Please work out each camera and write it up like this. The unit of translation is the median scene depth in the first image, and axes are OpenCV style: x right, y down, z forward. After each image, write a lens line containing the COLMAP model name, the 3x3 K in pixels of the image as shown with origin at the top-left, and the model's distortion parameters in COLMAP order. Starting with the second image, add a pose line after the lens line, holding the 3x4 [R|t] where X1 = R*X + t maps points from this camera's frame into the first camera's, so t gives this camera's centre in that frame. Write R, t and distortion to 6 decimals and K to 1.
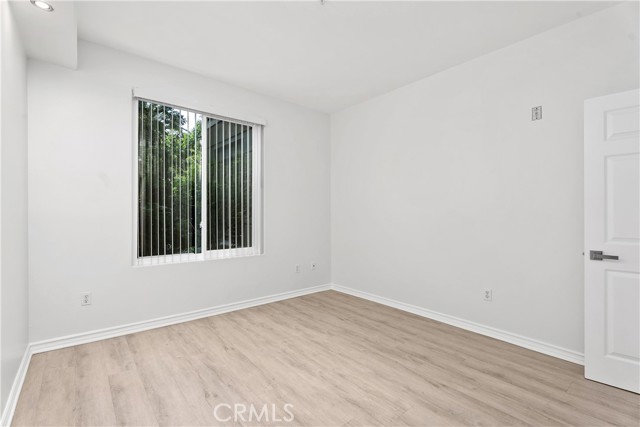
lens RADIAL K [[288.7, 0, 321.1], [0, 288.7, 214.3], [0, 0, 1]] dist [0.000444, -0.001596]
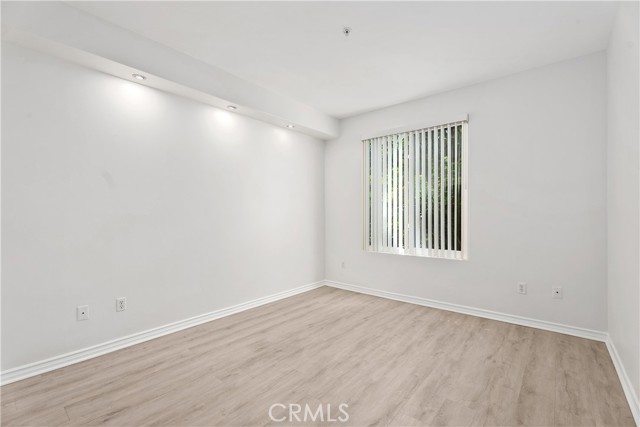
lens RADIAL K [[288.7, 0, 317.1], [0, 288.7, 213.9], [0, 0, 1]] dist [0.000444, -0.001596]
pose [[0.163710, -0.010616, -0.986451, 0.927206], [0.000541, 0.999943, -0.010672, 0.002780], [0.986508, 0.001213, 0.163707, 0.558199]]
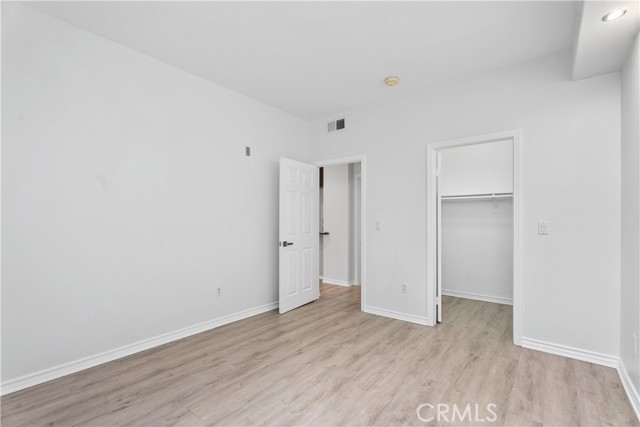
lens RADIAL K [[288.7, 0, 317.8], [0, 288.7, 215.9], [0, 0, 1]] dist [0.000444, -0.001596]
pose [[-0.193896, 0.009080, 0.980980, -0.714348], [0.000116, 0.999957, -0.009233, -0.014032], [-0.981022, -0.001676, -0.193889, 0.923227]]
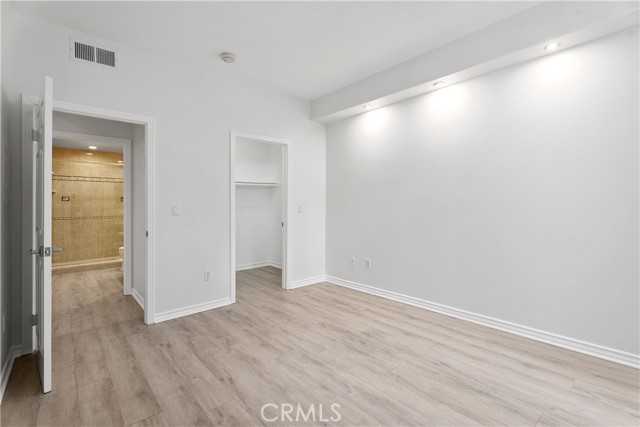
lens RADIAL K [[288.7, 0, 318.6], [0, 288.7, 202.5], [0, 0, 1]] dist [0.000444, -0.001596]
pose [[-0.999861, 0.001604, -0.016619, 0.086388], [0.001626, 0.999998, -0.001304, -0.008553], [0.016617, -0.001331, -0.999861, 1.563980]]
